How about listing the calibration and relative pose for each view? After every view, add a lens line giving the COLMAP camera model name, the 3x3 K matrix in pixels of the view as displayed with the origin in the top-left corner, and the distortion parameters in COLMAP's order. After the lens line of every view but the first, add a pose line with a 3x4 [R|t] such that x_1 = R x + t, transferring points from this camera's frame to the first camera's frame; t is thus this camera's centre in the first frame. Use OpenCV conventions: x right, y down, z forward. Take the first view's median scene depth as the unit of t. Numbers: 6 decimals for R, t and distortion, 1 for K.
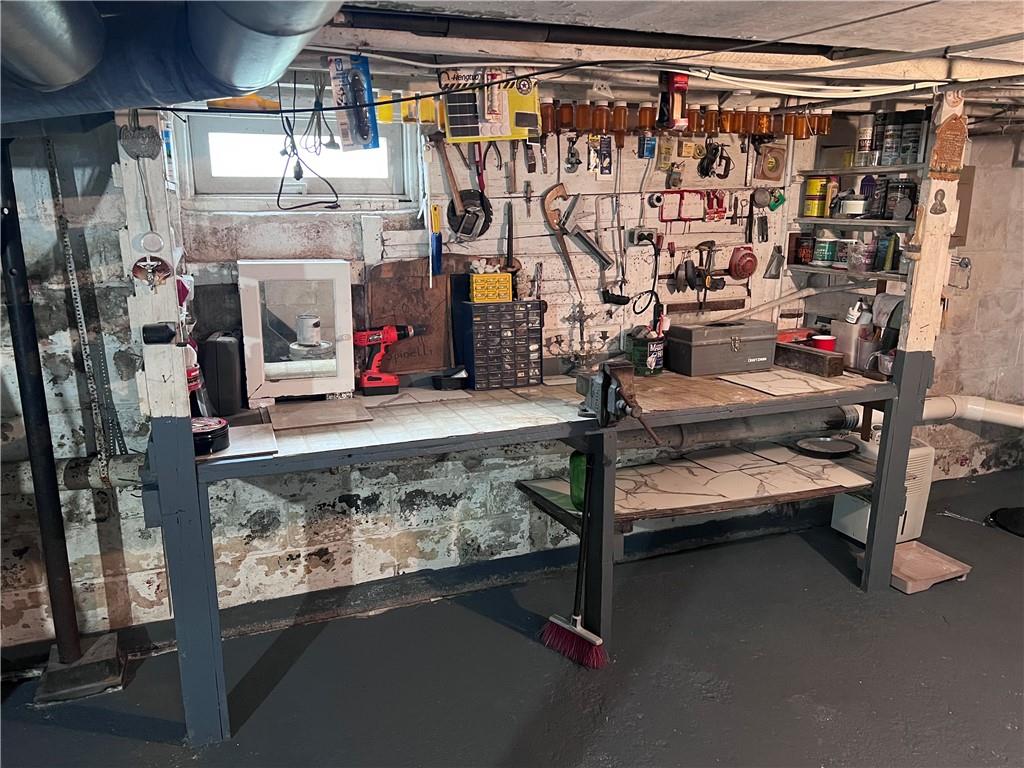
lens RADIAL K [[774.0, 0, 511.7], [0, 774.0, 384.5], [0, 0, 1]] dist [0.030923, -0.034851]
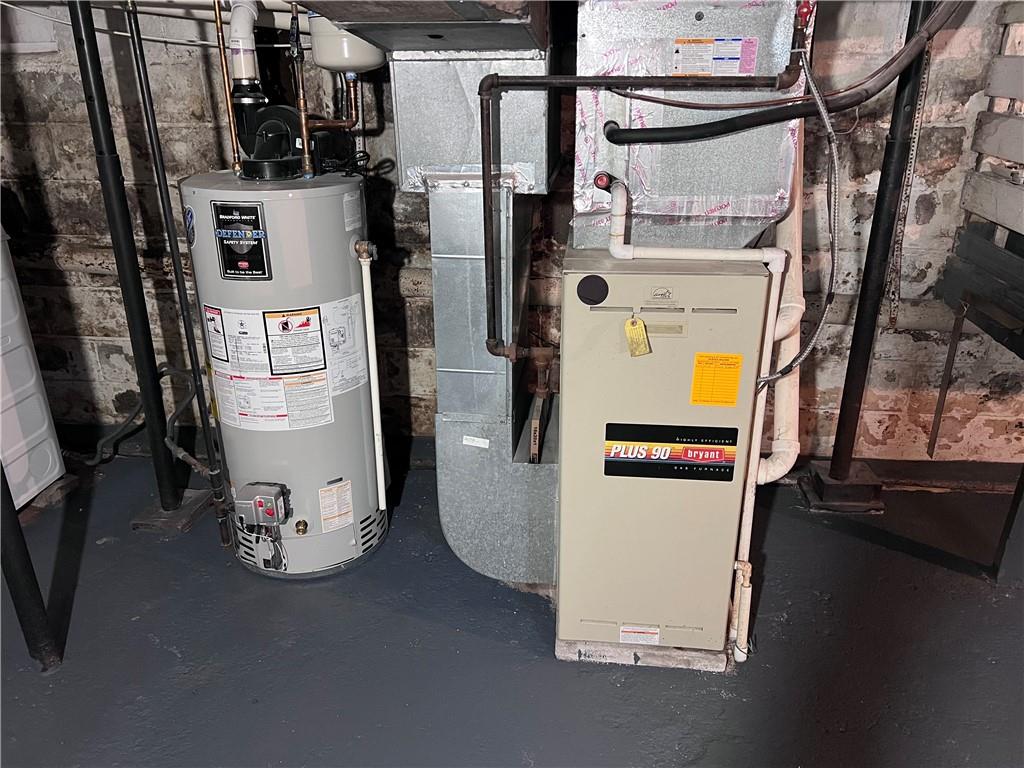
lens RADIAL K [[774.0, 0, 510.7], [0, 774.0, 386.6], [0, 0, 1]] dist [0.030923, -0.034851]
pose [[0.880924, 0.174453, -0.439932, -0.110775], [-0.094634, 0.975739, 0.197429, 0.011550], [0.463701, -0.132288, 0.876060, -0.036164]]
